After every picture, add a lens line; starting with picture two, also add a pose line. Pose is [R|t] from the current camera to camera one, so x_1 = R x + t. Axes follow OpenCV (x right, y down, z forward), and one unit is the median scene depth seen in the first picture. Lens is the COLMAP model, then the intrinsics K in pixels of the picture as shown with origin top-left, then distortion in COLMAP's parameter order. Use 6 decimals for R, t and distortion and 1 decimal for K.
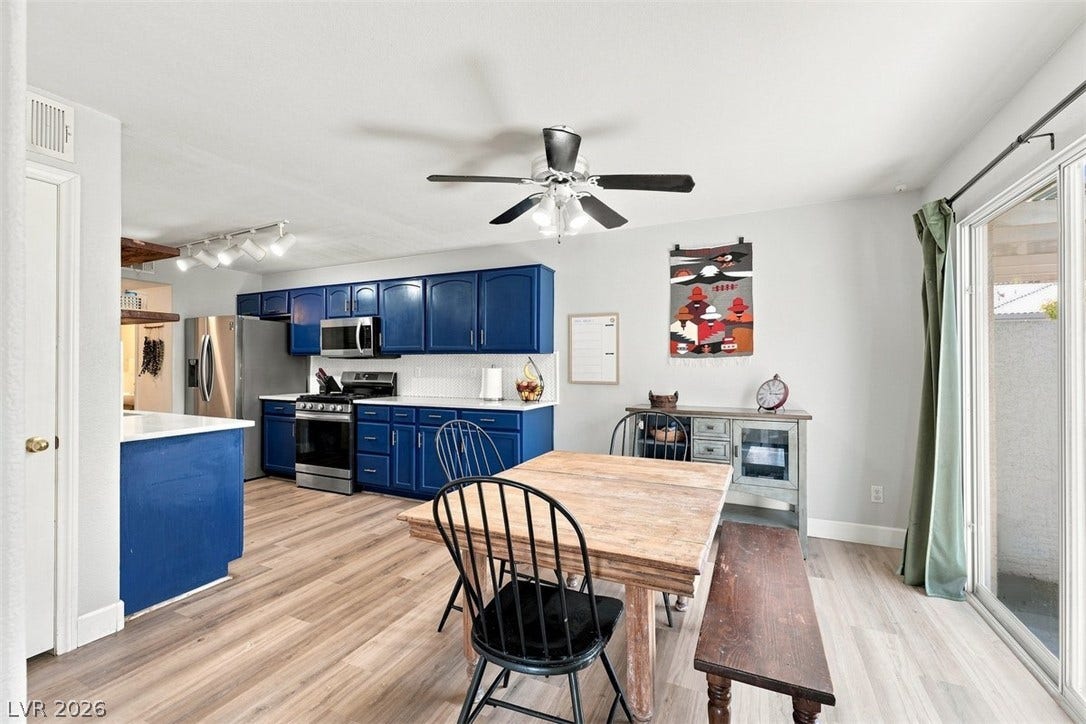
lens RADIAL K [[453.0, 0, 542.2], [0, 453.0, 361.2], [0, 0, 1]] dist [0.000123, 0.000286]
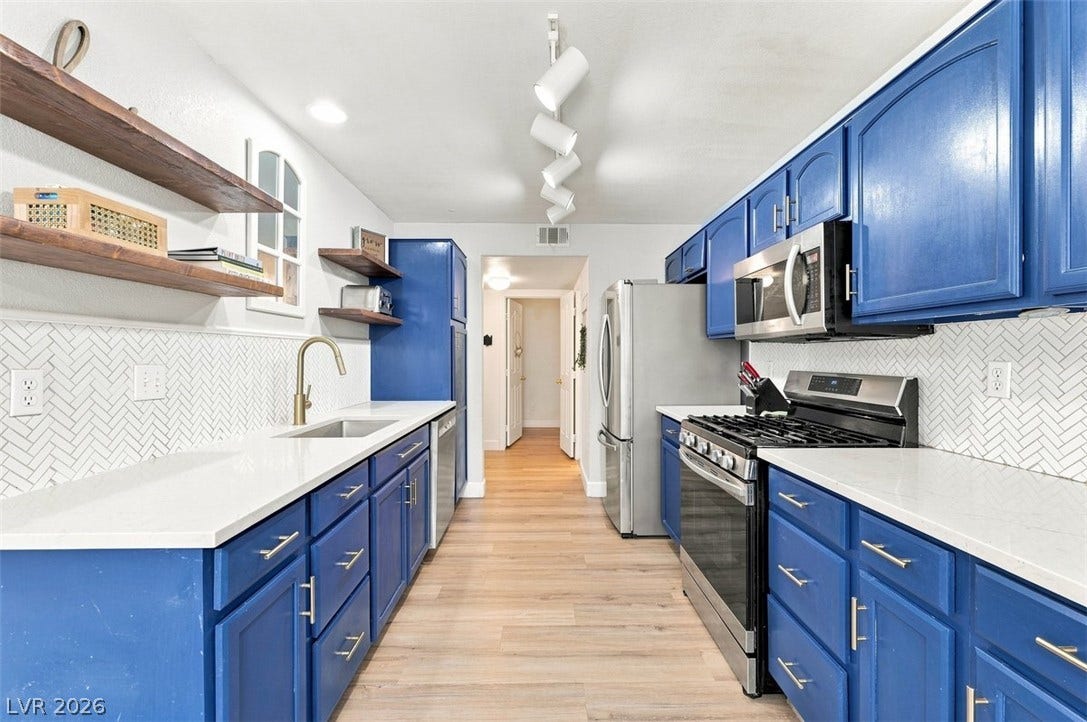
lens RADIAL K [[453.4, 0, 539.9], [0, 453.4, 357.6], [0, 0, 1]] dist [0.000123, 0.000286]
pose [[0.439096, 0.001385, -0.898439, -0.155475], [0.010225, 0.999926, 0.006539, 0.005019], [0.898382, -0.012058, 0.439050, 0.668788]]
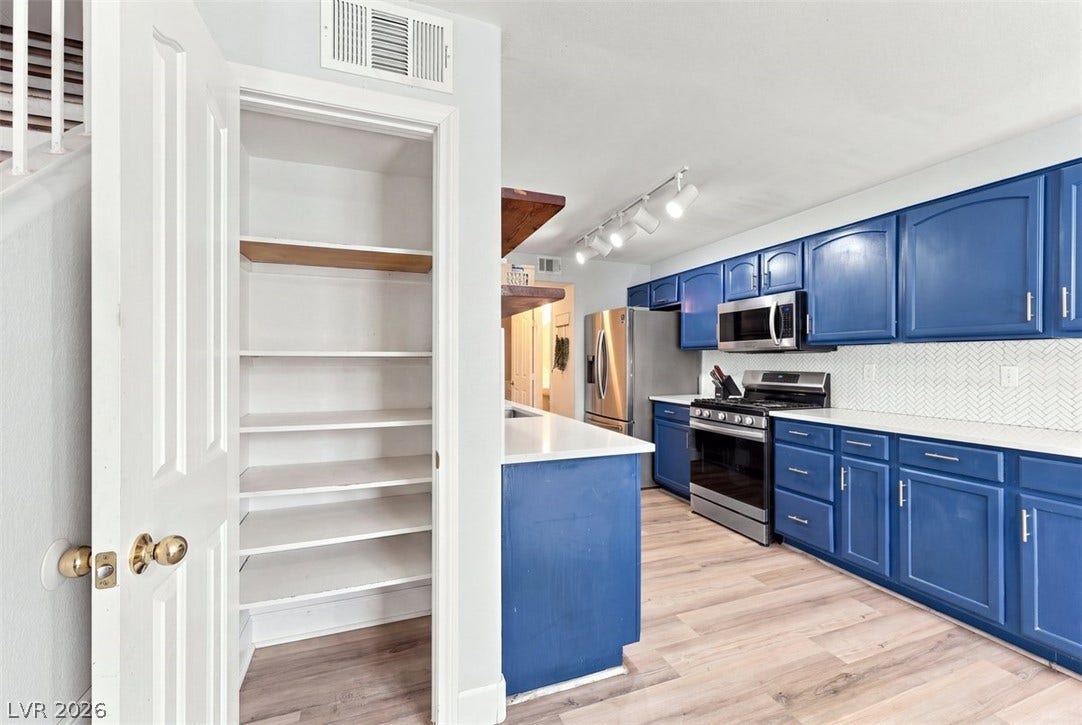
lens RADIAL K [[451.3, 0, 545.3], [0, 451.3, 359.7], [0, 0, 1]] dist [0.000123, 0.000286]
pose [[0.719373, -0.001084, -0.694623, -0.179904], [0.003071, 0.999994, 0.001620, 0.003491], [0.694617, -0.003298, 0.719372, 0.254652]]
